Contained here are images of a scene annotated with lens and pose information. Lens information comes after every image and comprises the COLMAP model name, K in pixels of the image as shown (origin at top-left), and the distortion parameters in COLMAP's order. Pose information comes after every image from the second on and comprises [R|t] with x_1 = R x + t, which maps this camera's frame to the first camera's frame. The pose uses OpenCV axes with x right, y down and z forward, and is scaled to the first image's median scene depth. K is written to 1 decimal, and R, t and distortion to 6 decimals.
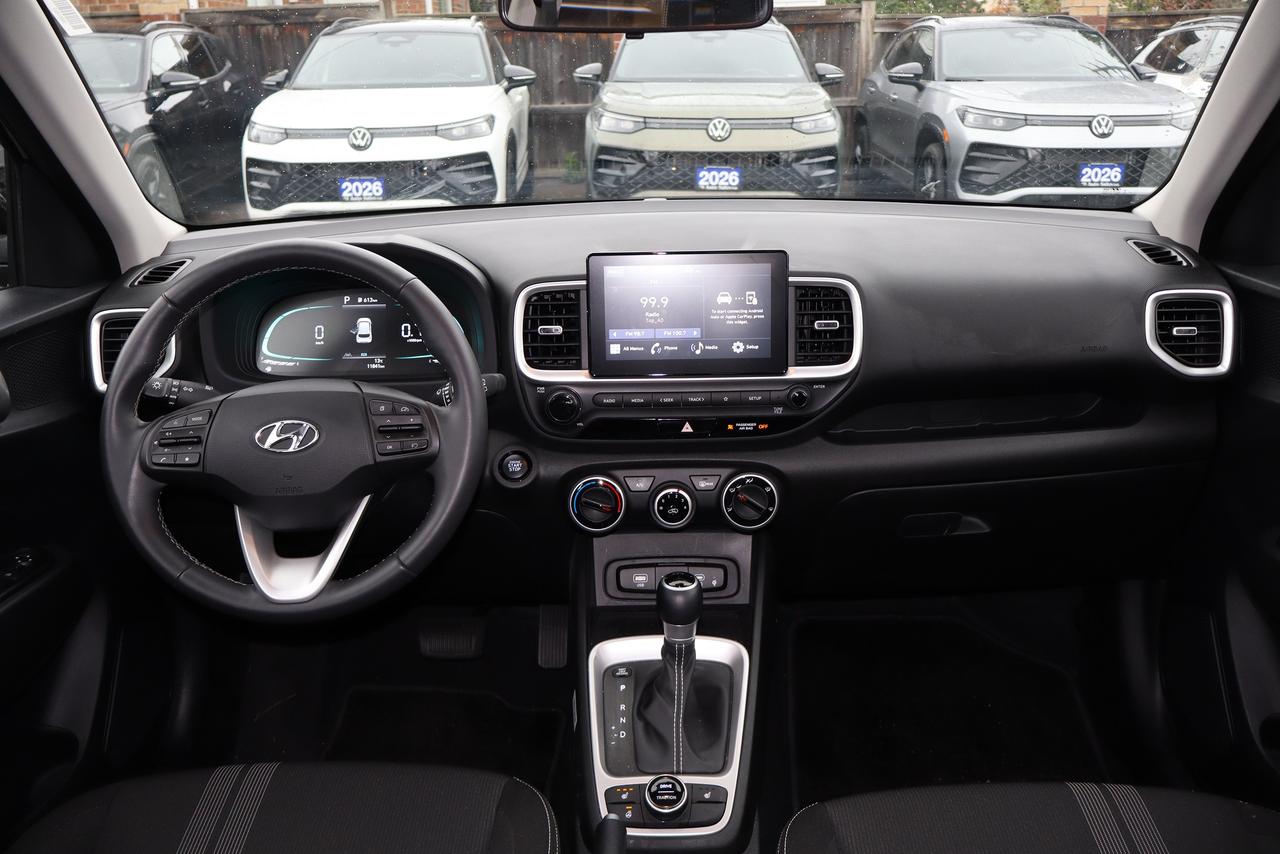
lens RADIAL K [[1065.1, 0, 642.9], [0, 1065.1, 421.7], [0, 0, 1]] dist [-0.006790, -0.018366]
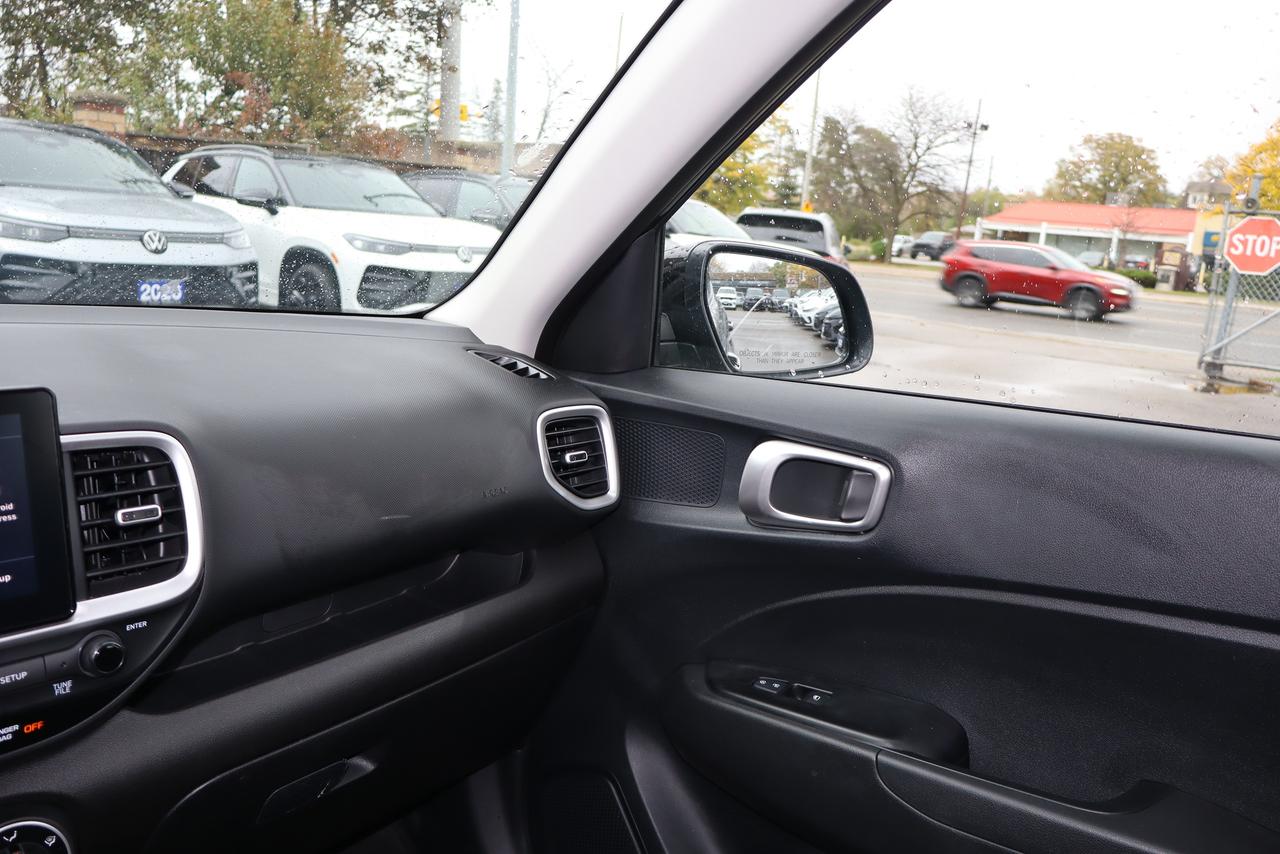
lens RADIAL K [[1065.1, 0, 647.9], [0, 1065.1, 400.5], [0, 0, 1]] dist [-0.006790, -0.018366]
pose [[0.644477, -0.065516, 0.761812, -0.070766], [0.164928, 0.984780, -0.054835, -0.069141], [-0.746624, 0.160984, 0.645474, 0.395677]]
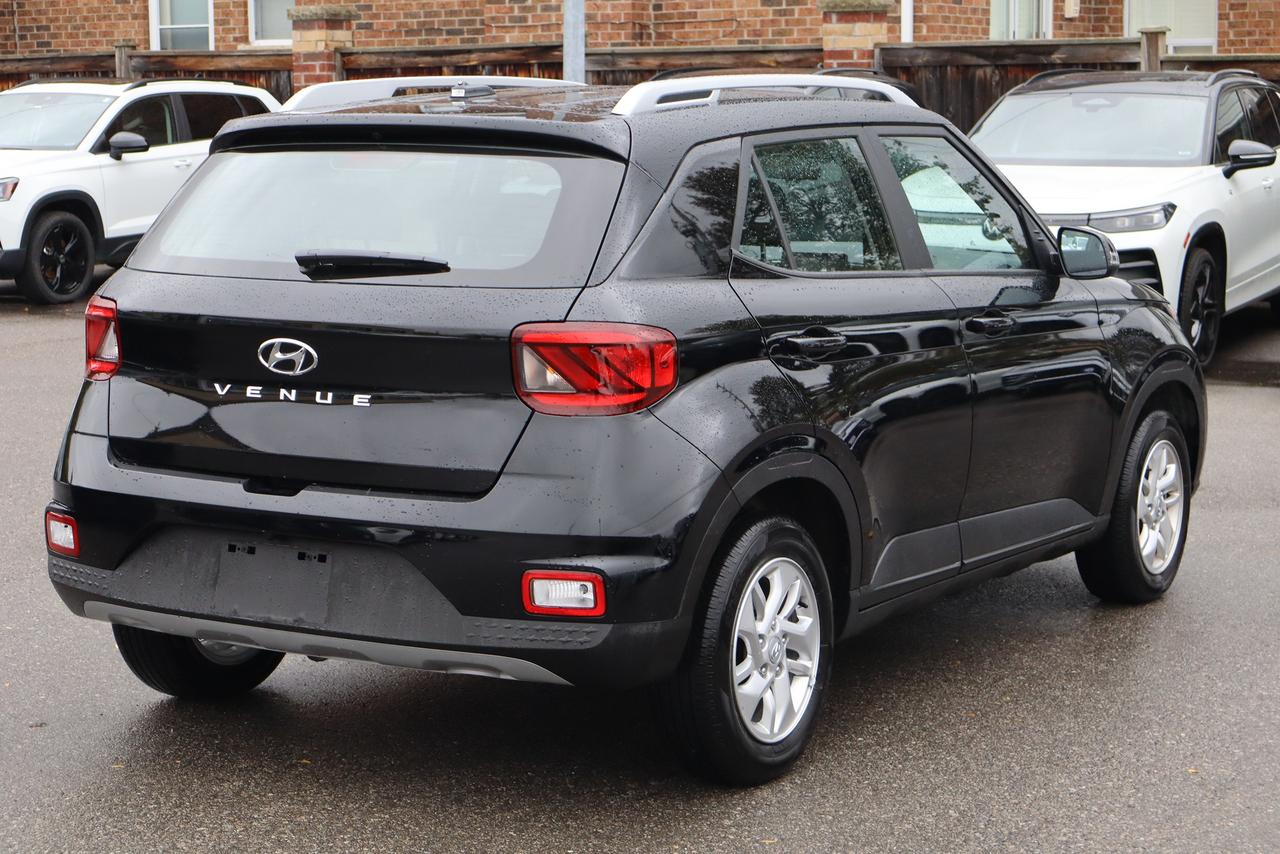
lens RADIAL K [[2562.8, 0, 639.5], [0, 2562.8, 432.0], [0, 0, 1]] dist [0.013396, 0.000000]
pose [[0.860905, 0.084277, -0.501737, 2.404000], [-0.176079, 0.974595, -0.138422, 1.019736], [0.477324, 0.207514, 0.853873, -3.789004]]
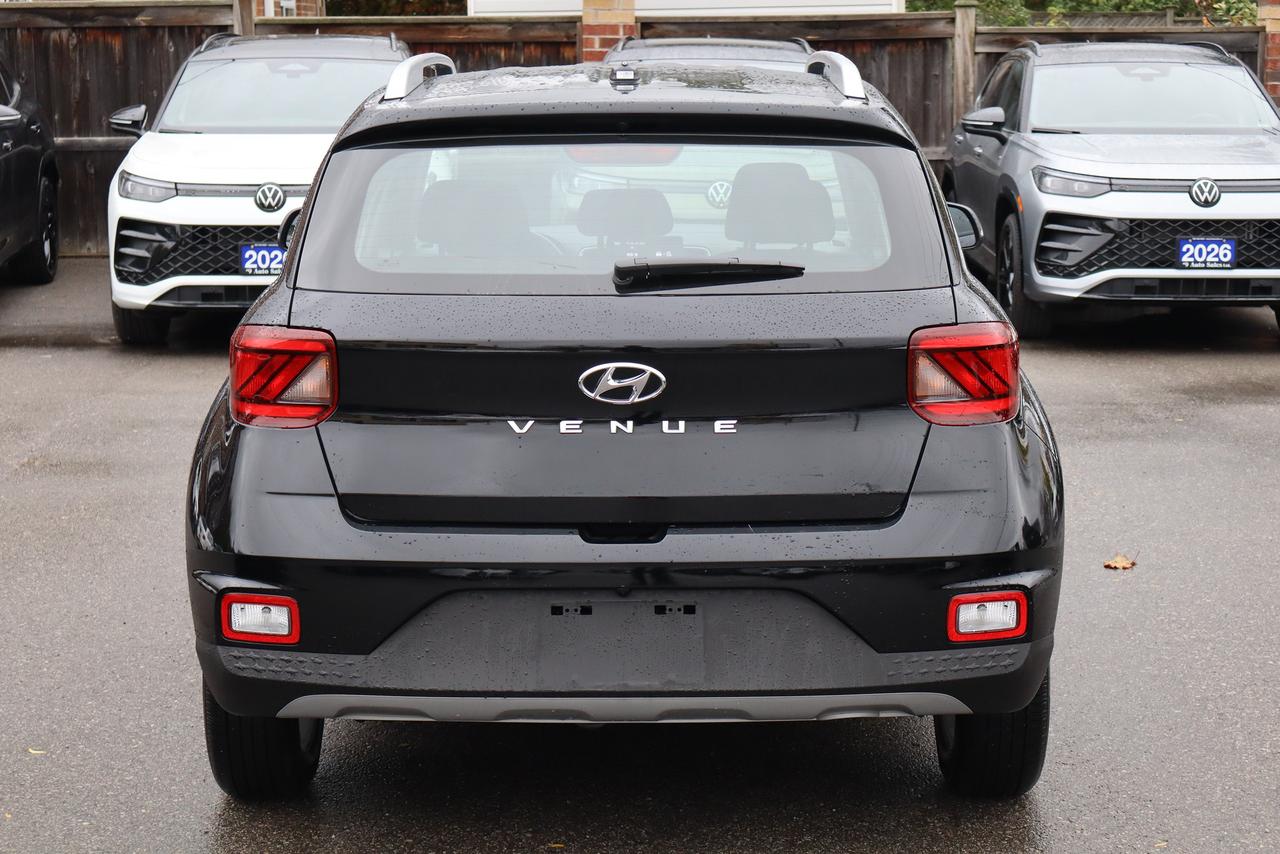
lens RADIAL K [[2562.8, 0, 637.8], [0, 2562.8, 427.9], [0, 0, 1]] dist [0.013396, 0.000000]
pose [[0.999906, 0.012105, 0.006370, -0.006513], [-0.010809, 0.984627, -0.174336, 1.109434], [-0.008382, 0.174251, 0.984666, -4.057872]]
